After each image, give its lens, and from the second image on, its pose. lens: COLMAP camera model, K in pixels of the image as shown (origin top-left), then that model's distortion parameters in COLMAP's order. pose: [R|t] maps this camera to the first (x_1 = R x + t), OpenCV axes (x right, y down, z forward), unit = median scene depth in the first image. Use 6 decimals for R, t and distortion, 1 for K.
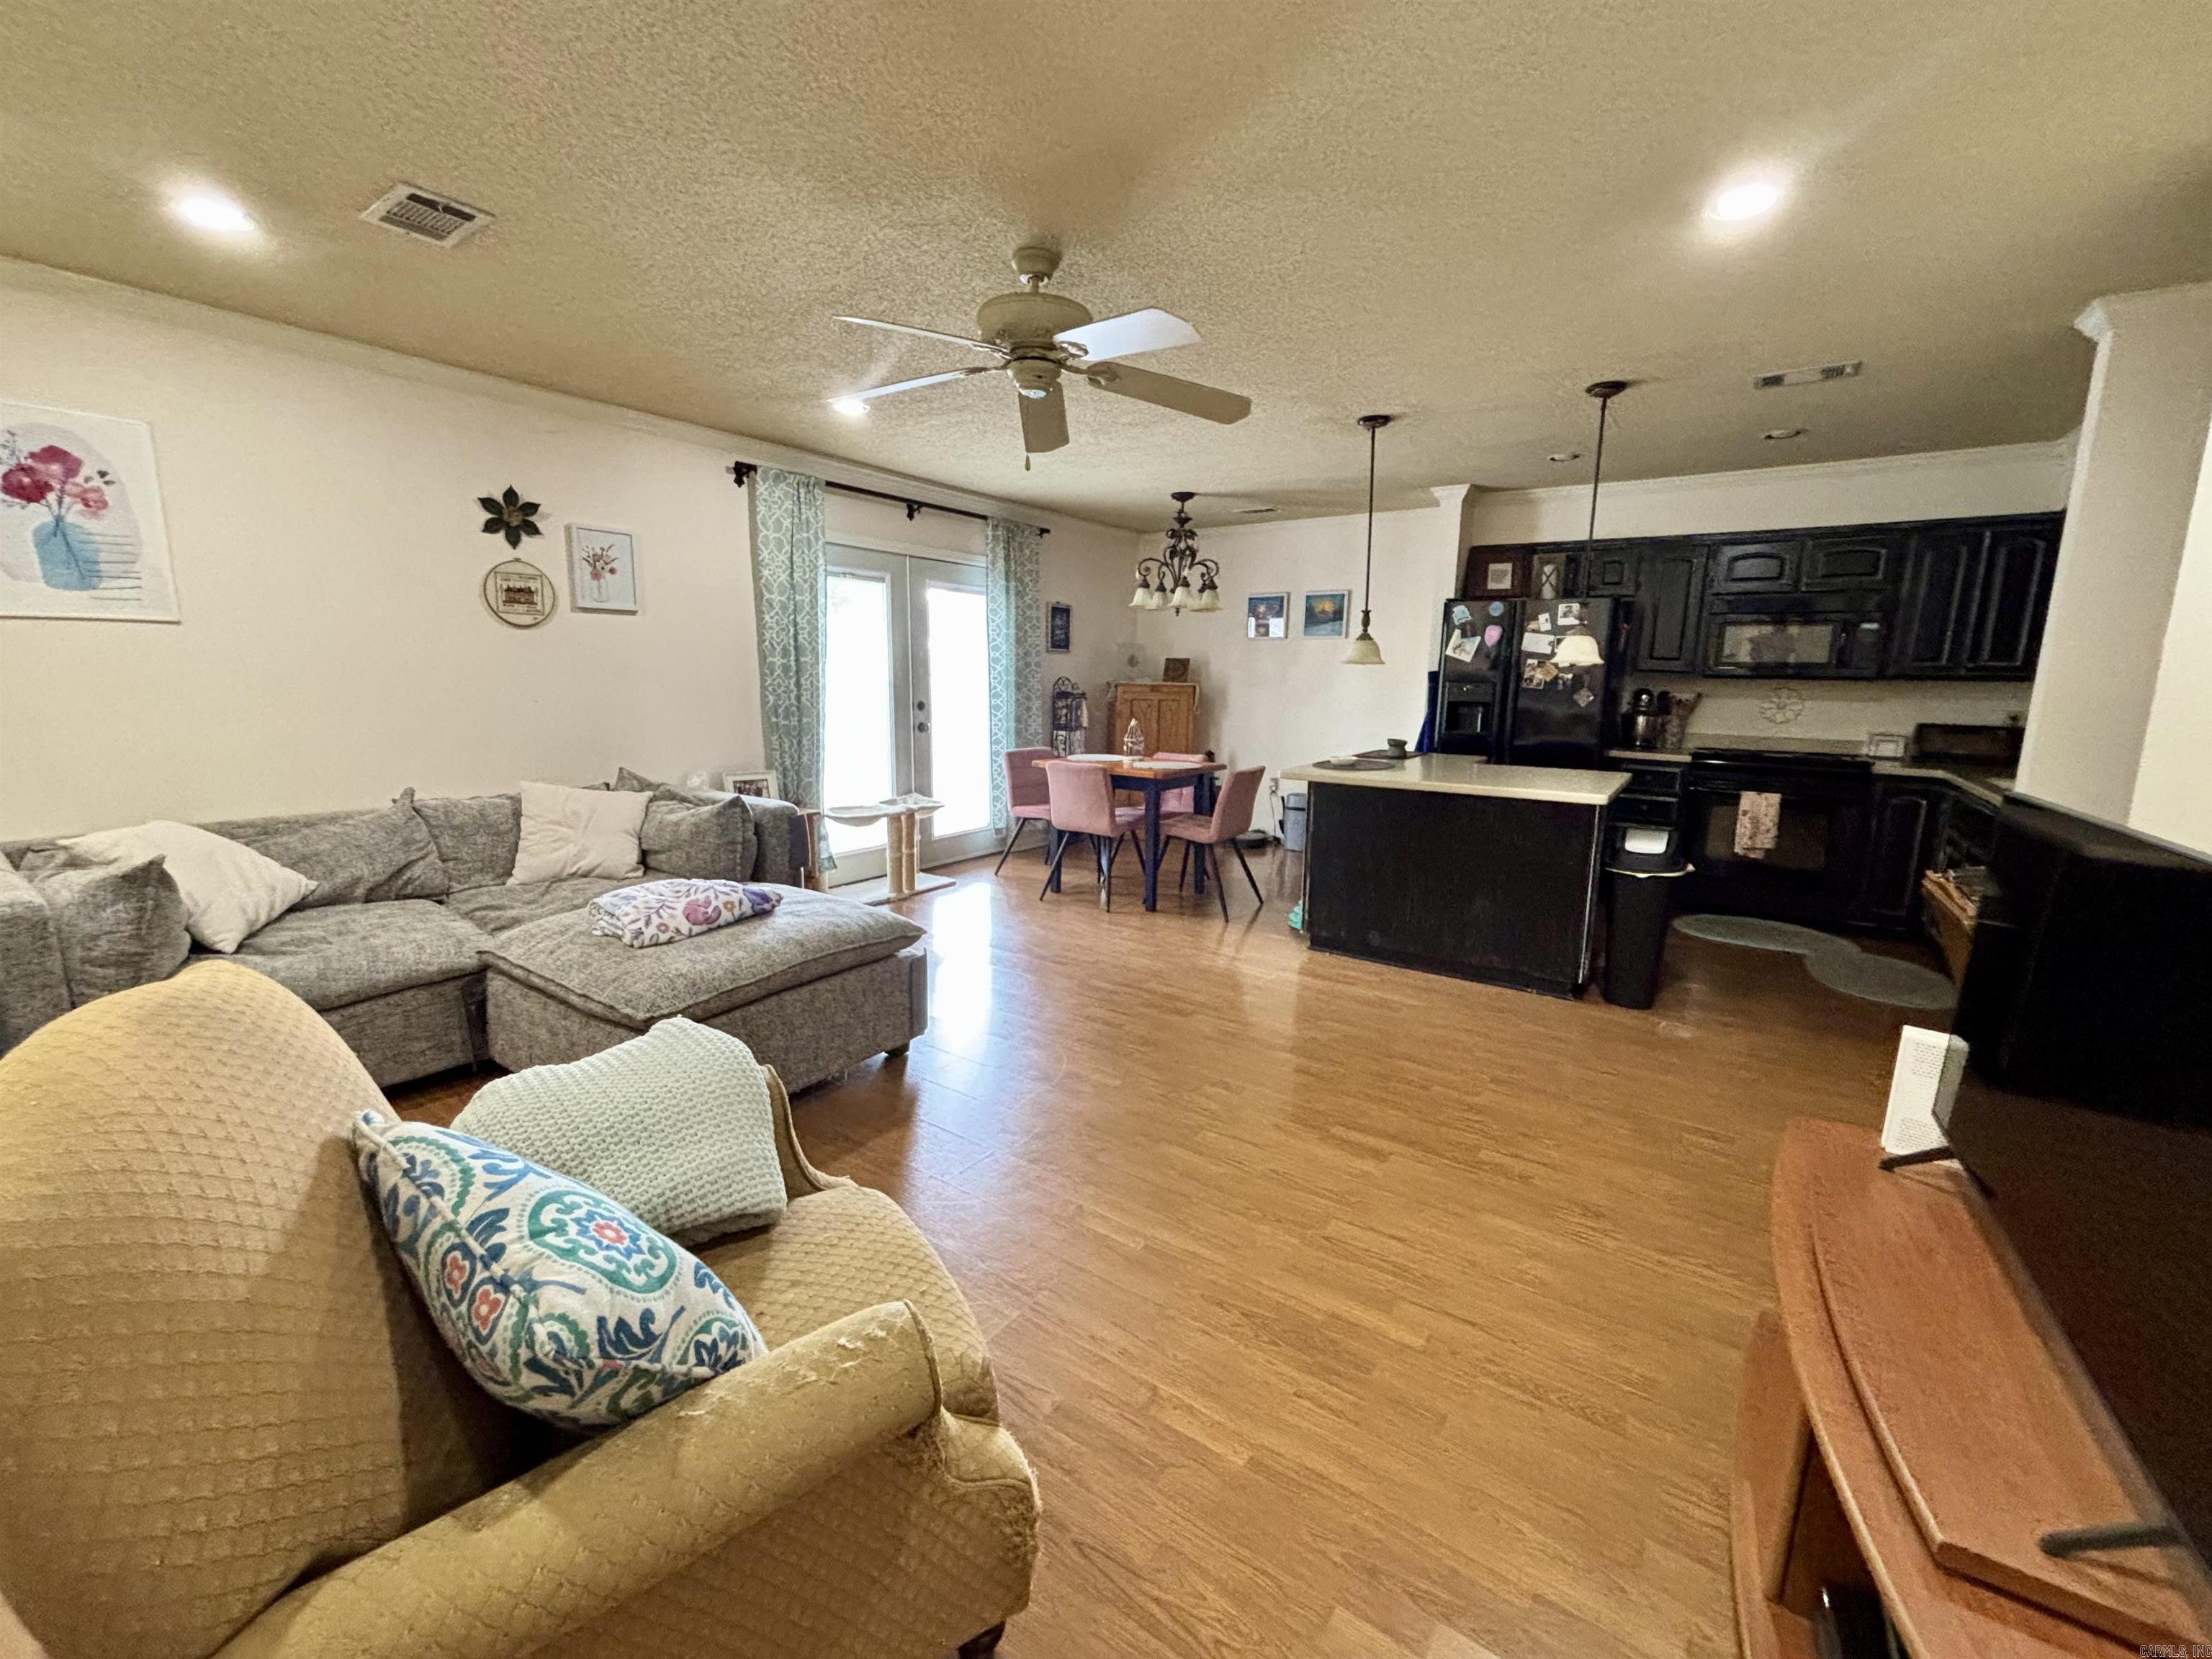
lens RADIAL K [[895.8, 0, 1104.7], [0, 895.8, 838.0], [0, 0, 1]] dist [-0.001079, 0.000000]
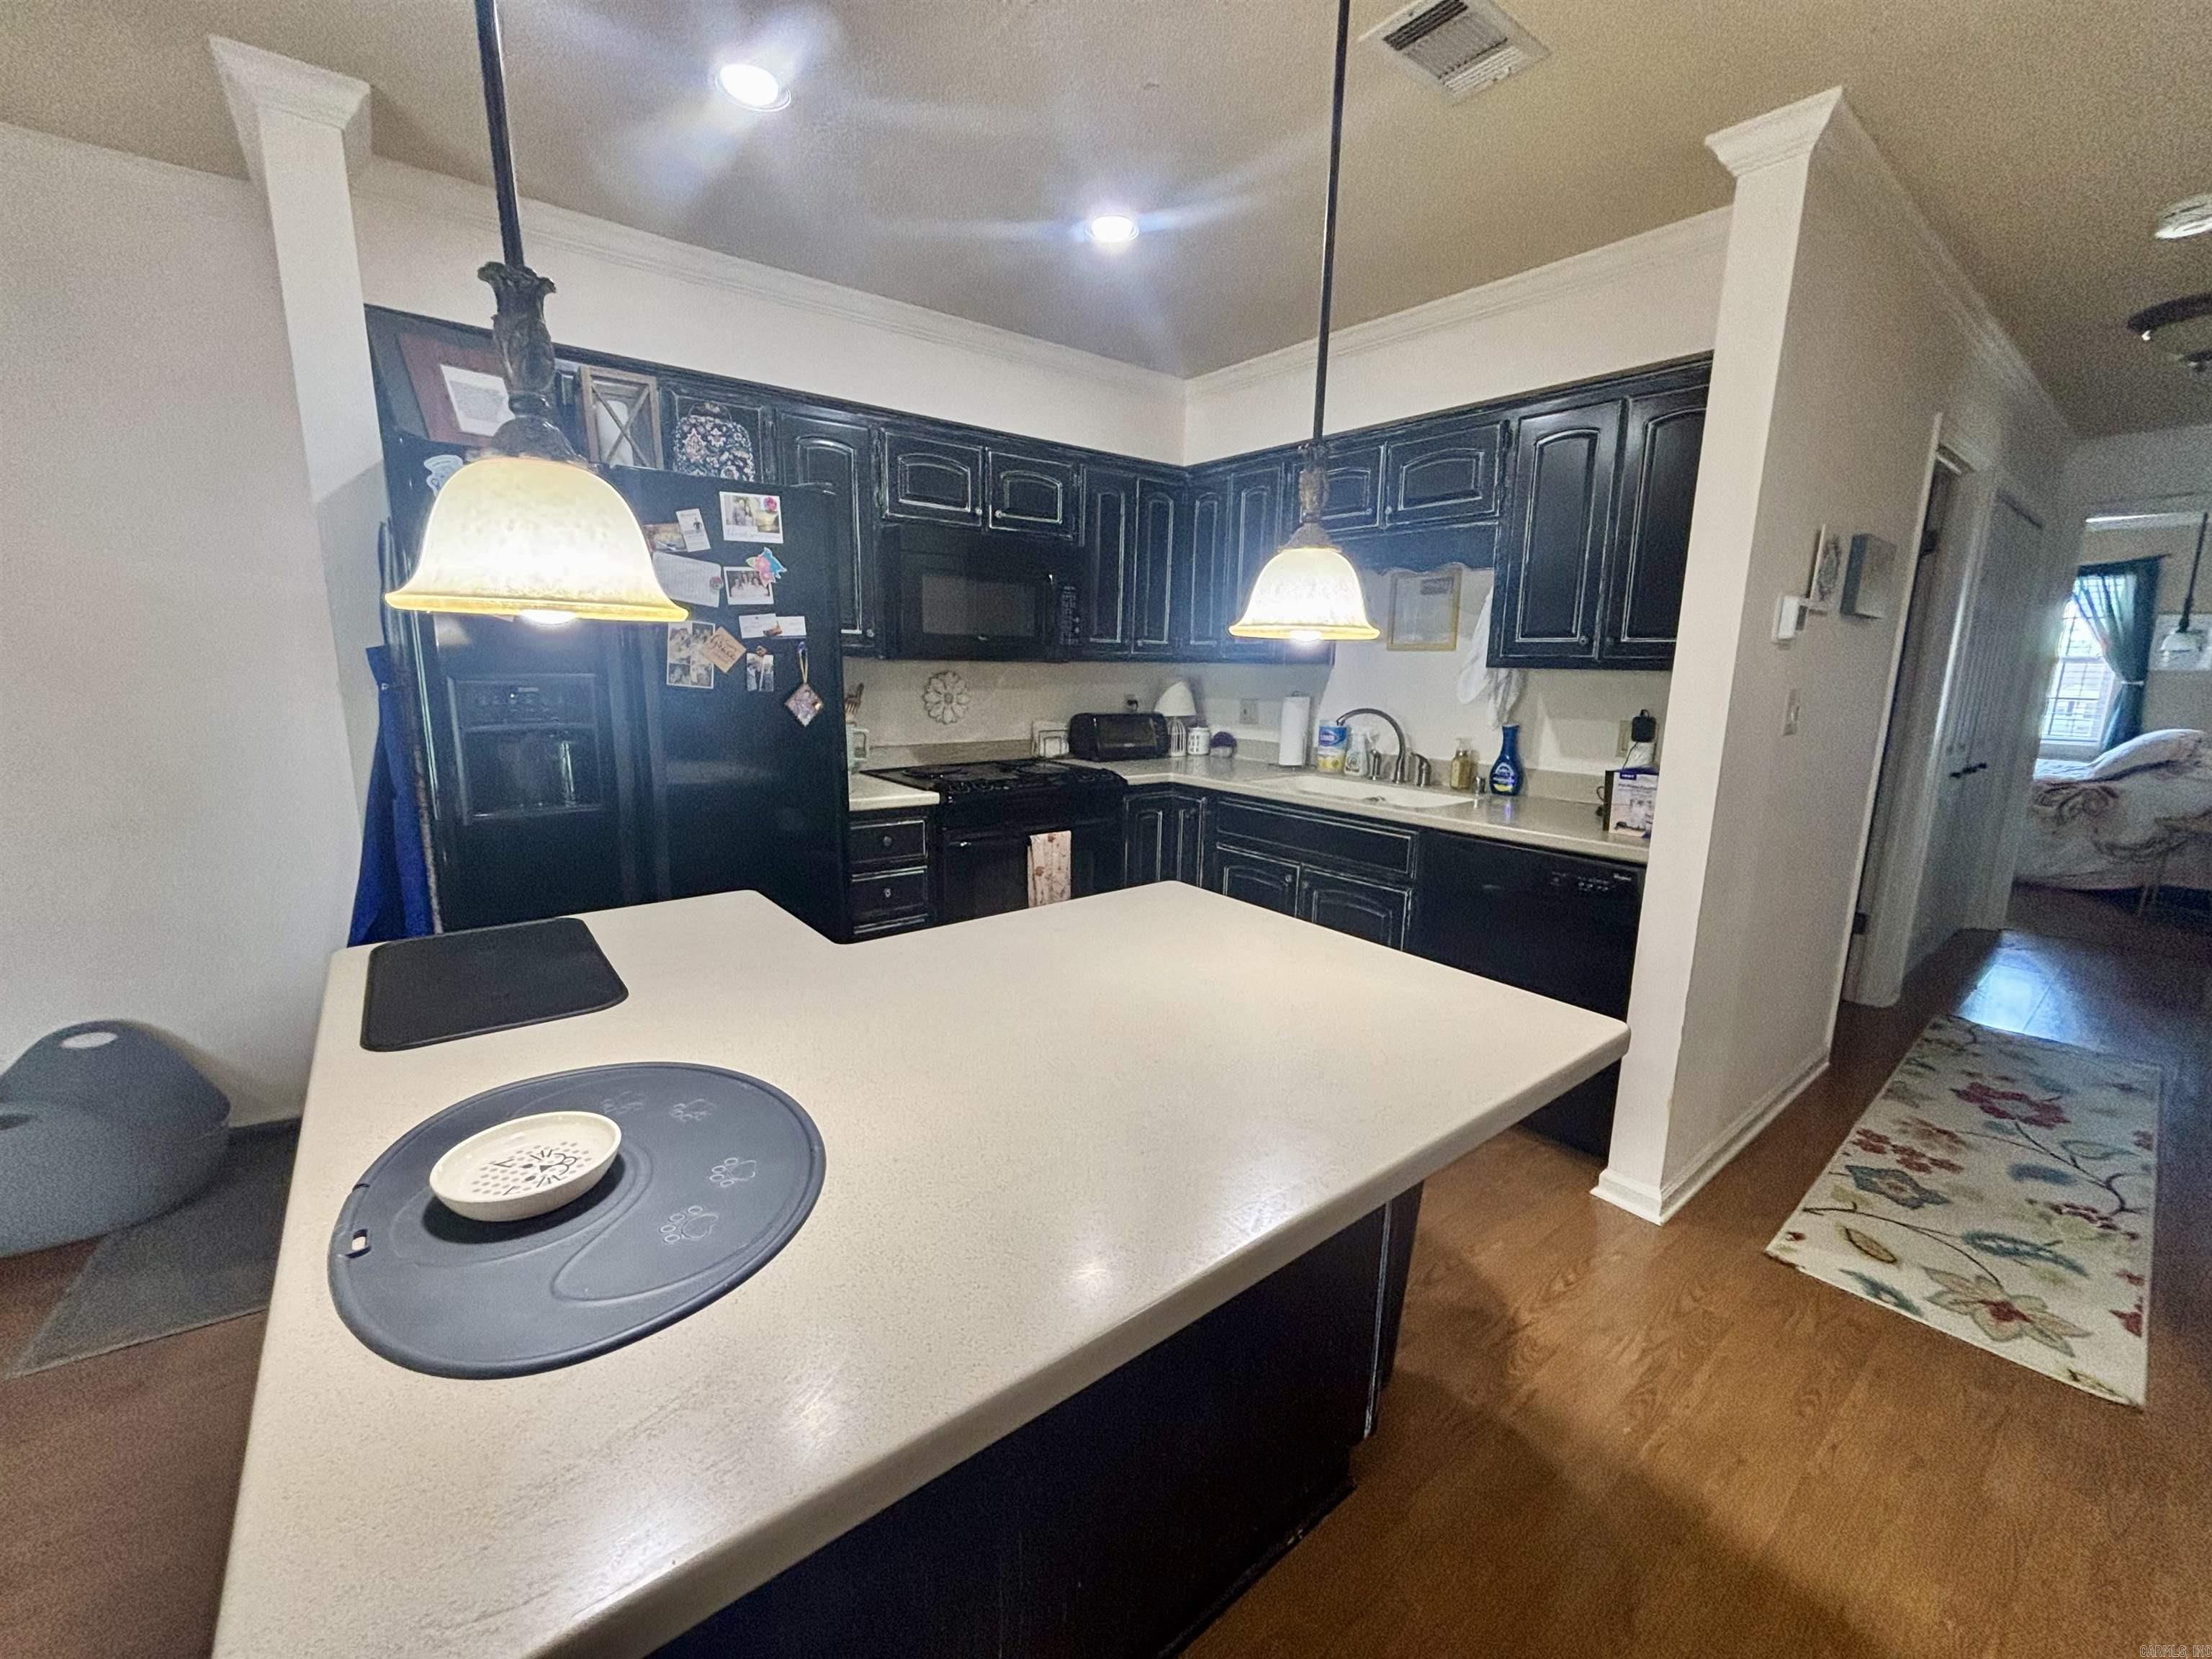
lens RADIAL K [[895.8, 0, 1089.4], [0, 895.8, 834.6], [0, 0, 1]] dist [-0.001079, 0.000000]
pose [[0.297338, -0.192893, 0.935084, 0.124692], [0.165951, 0.974913, 0.148340, -0.130709], [-0.940239, 0.111071, 0.321890, 0.692825]]
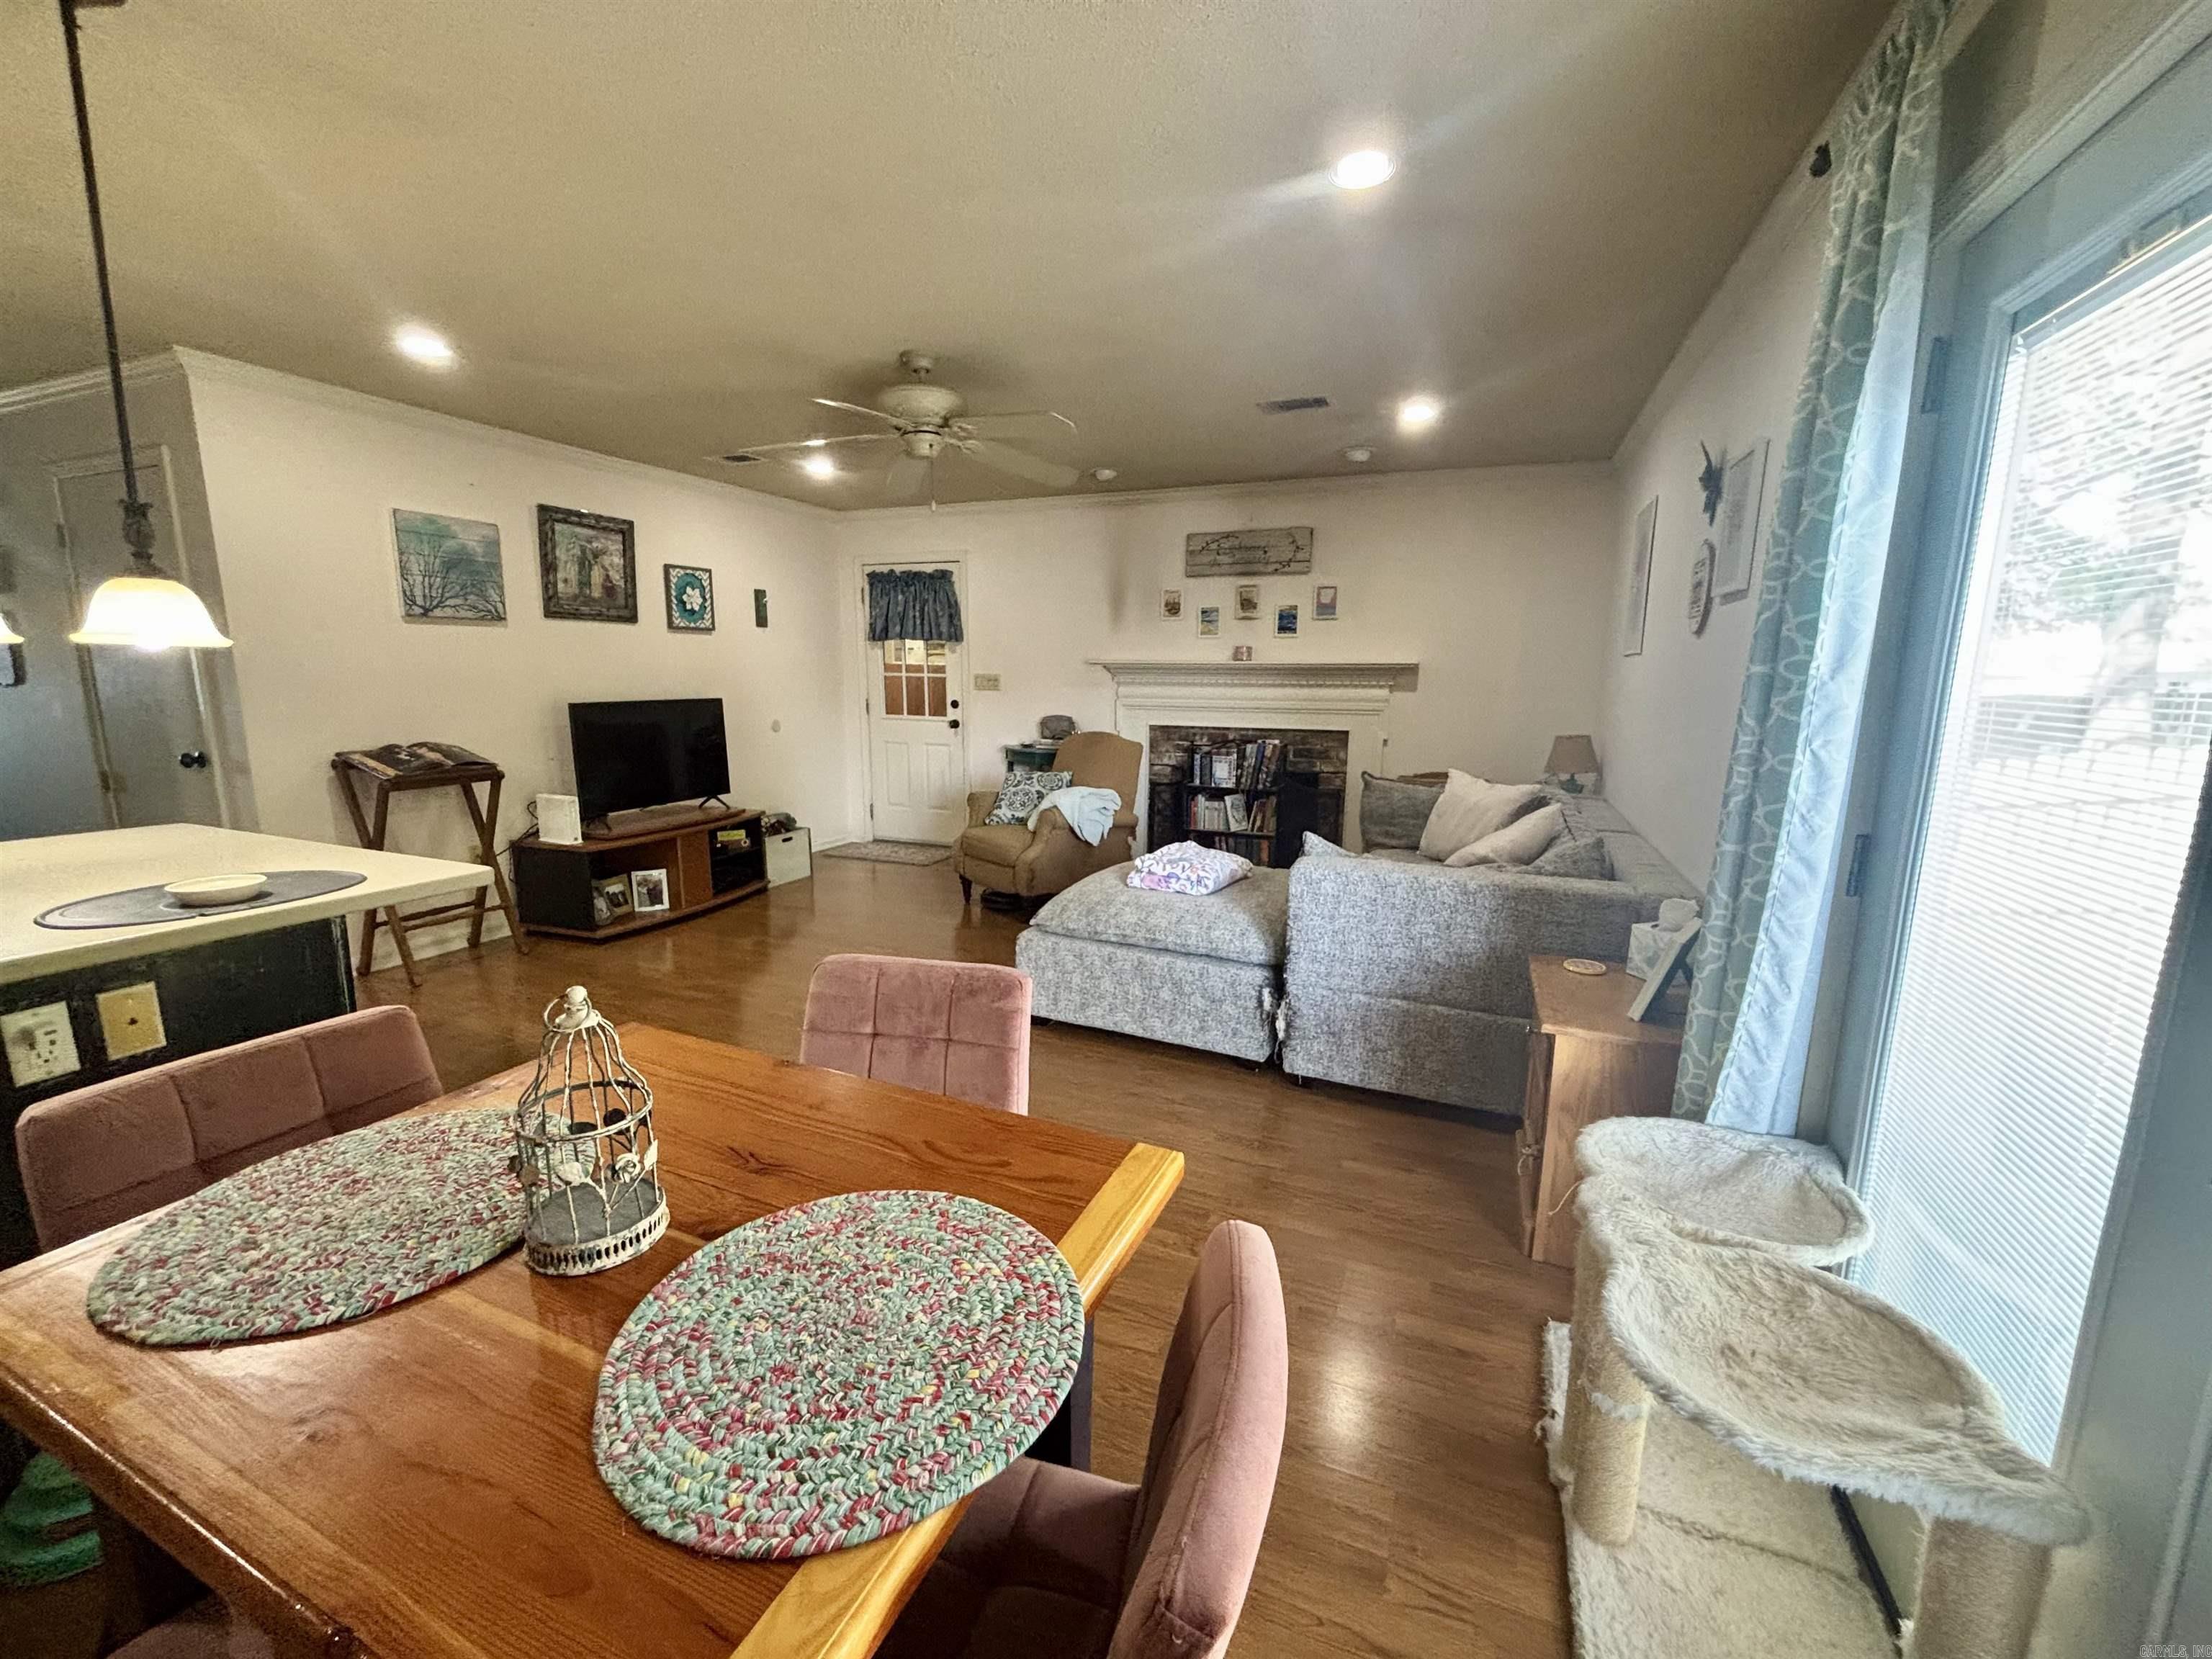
lens RADIAL K [[895.8, 0, 1099.5], [0, 895.8, 814.7], [0, 0, 1]] dist [-0.001079, 0.000000]
pose [[-0.976644, 0.010739, -0.214595, -0.020882], [-0.061963, 0.942241, 0.329154, -0.226661], [0.205735, 0.334763, -0.919569, 1.191707]]
